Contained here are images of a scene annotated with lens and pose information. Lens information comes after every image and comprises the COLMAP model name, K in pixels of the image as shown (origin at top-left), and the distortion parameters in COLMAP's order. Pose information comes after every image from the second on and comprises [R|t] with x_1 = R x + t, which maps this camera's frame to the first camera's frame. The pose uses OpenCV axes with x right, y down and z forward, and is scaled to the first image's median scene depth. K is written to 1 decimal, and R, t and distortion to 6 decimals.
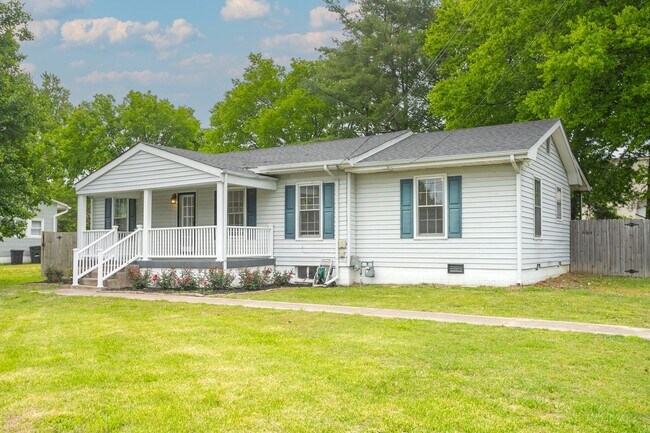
lens RADIAL K [[600.0, 0, 325.0], [0, 600.0, 216.5], [0, 0, 1]] dist [0.009167, 0.002834]
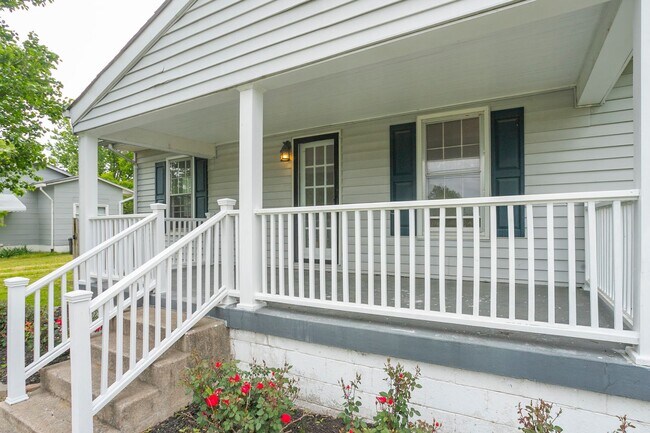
lens RADIAL K [[354.8, 0, 325.8], [0, 354.8, 225.3], [0, 0, 1]] dist [-0.029873, 0.000089]
pose [[0.999367, -0.003555, 0.035397, -0.270519], [0.001837, 0.998824, 0.048454, 0.020189], [-0.035527, -0.048358, 0.998198, 0.831626]]
